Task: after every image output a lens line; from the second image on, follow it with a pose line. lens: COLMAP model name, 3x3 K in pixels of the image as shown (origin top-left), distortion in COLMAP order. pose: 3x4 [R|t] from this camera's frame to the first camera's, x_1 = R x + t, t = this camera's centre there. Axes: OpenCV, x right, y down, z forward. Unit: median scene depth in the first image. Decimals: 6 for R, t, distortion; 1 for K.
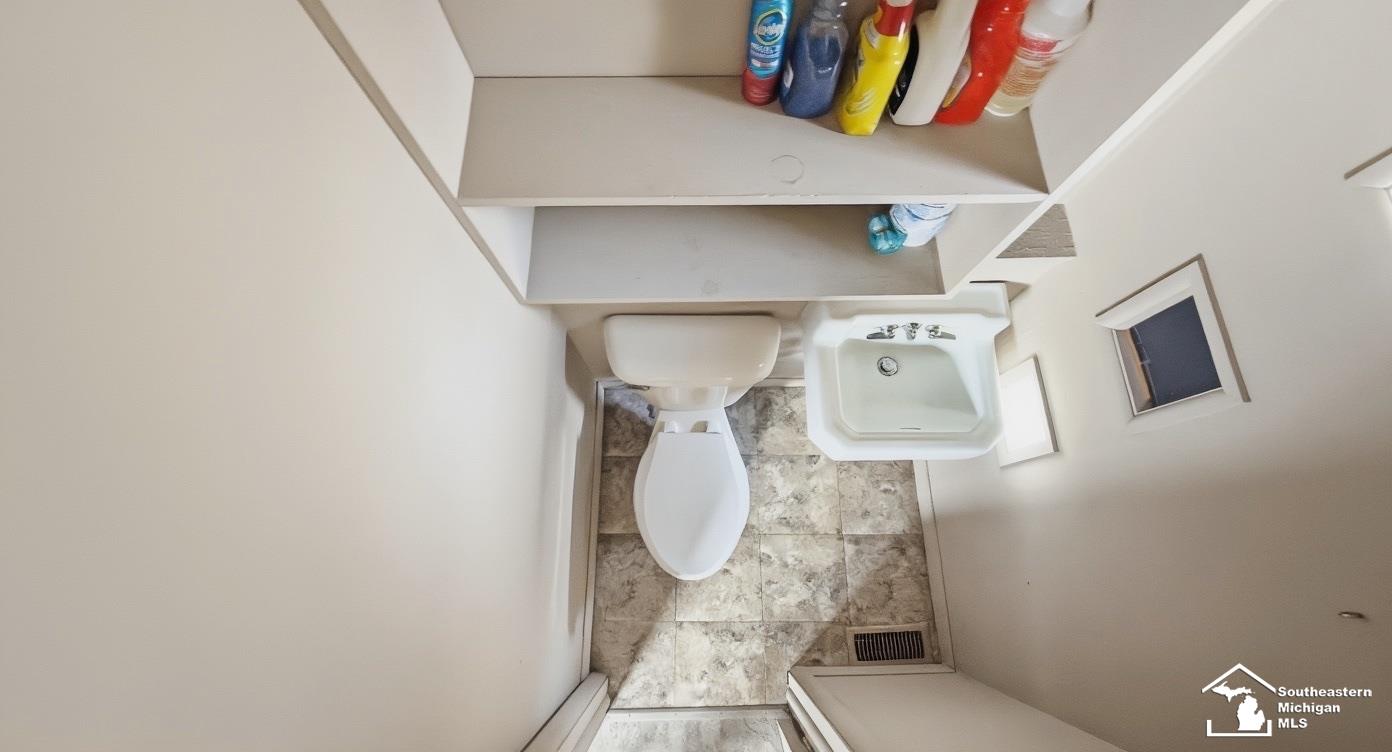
lens RADIAL K [[555.7, 0, 694.7], [0, 555.7, 382.1], [0, 0, 1]] dist [-0.000587, 0.000123]
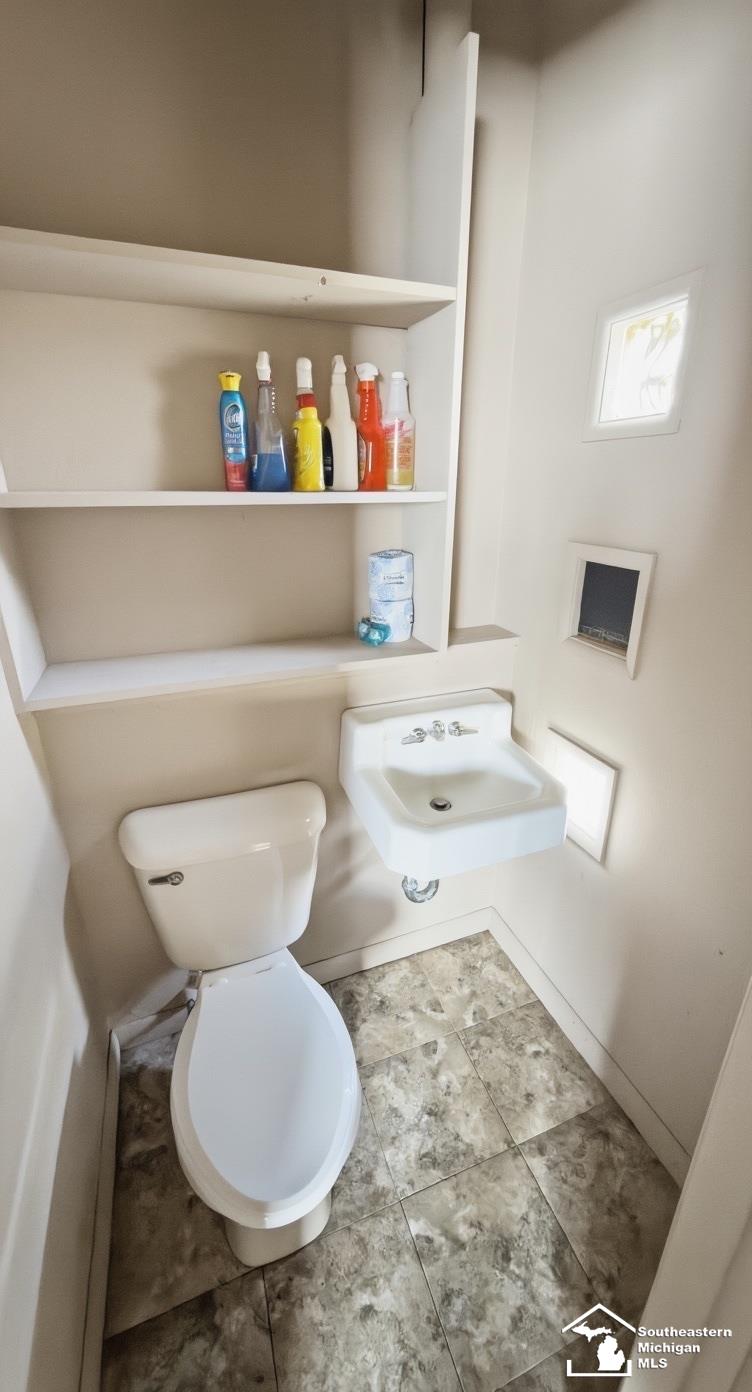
lens RADIAL K [[555.7, 0, 381.9], [0, 555.7, 721.9], [0, 0, 1]] dist [-0.000587, 0.000123]
pose [[0.935901, -0.125696, 0.329075, -0.034174], [0.336884, 0.592385, -0.731839, 0.402017], [-0.102950, 0.795789, 0.596759, 0.228866]]
